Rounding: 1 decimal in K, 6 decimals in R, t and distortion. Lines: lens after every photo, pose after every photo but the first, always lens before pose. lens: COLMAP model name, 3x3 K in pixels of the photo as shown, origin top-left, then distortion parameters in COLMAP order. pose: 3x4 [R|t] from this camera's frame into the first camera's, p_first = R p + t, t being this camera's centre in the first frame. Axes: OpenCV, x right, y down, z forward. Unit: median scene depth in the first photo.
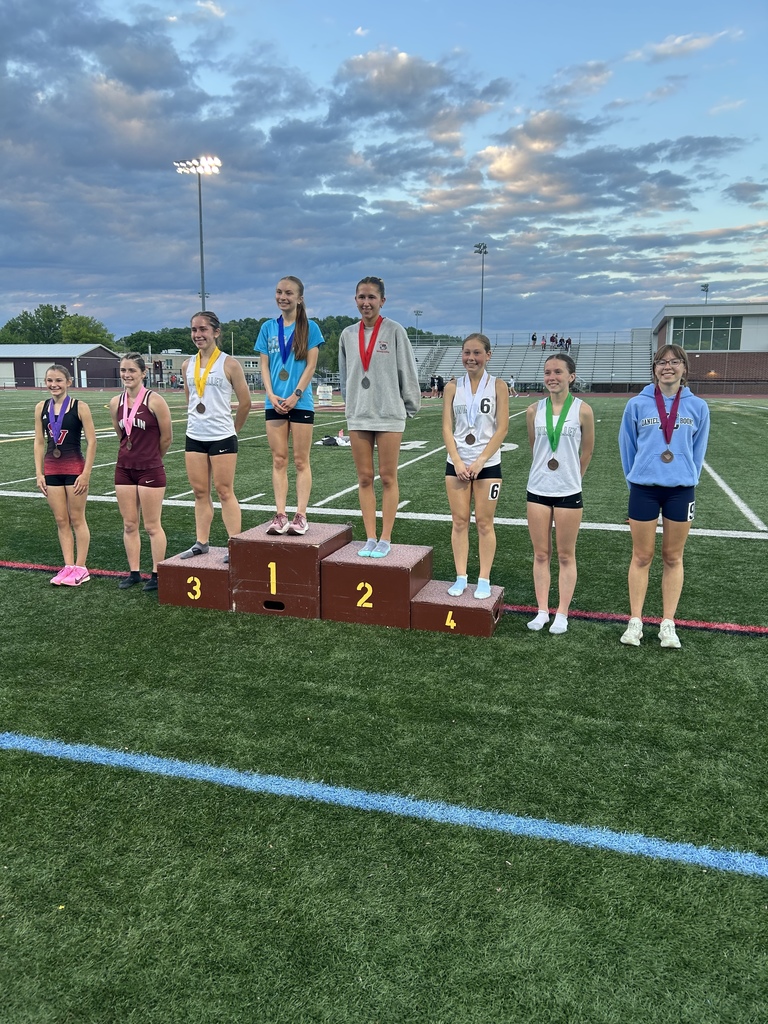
lens RADIAL K [[775.6, 0, 384.1], [0, 775.6, 510.6], [0, 0, 1]] dist [0.002417, -0.000470]
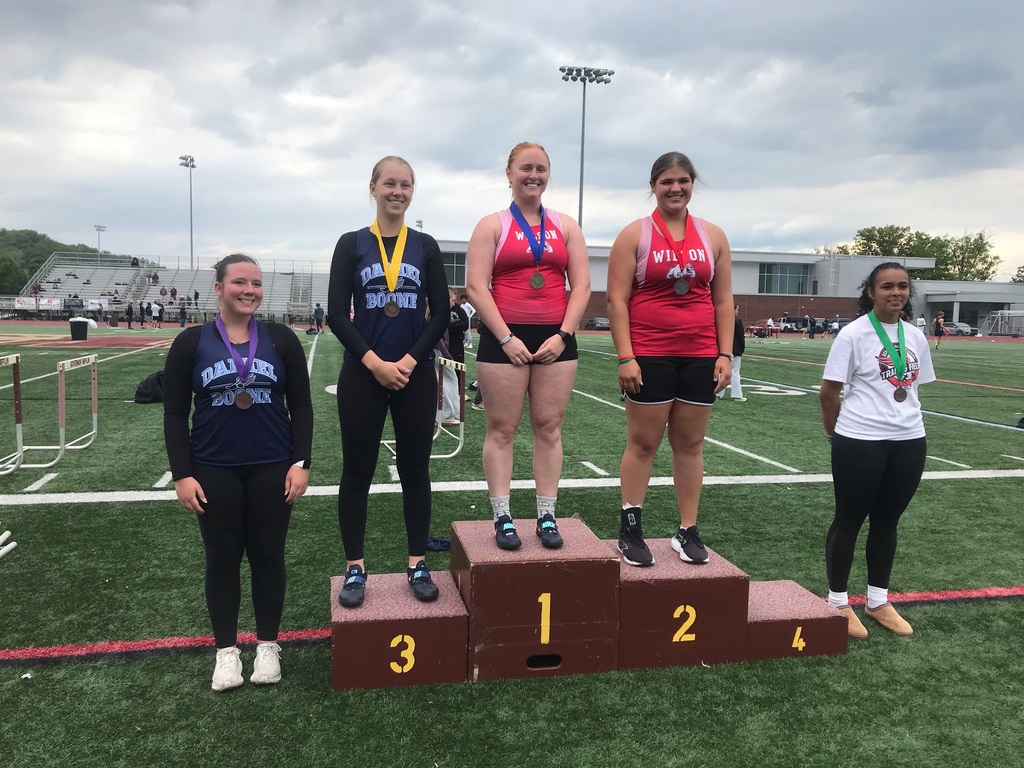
lens RADIAL K [[836.1, 0, 512.5], [0, 836.1, 385.5], [0, 0, 1]] dist [-0.037469, 0.006778]
pose [[0.868077, -0.021327, 0.495971, -0.503291], [0.059824, 0.996290, -0.061868, -0.062596], [-0.492812, 0.083377, 0.866132, 0.407035]]
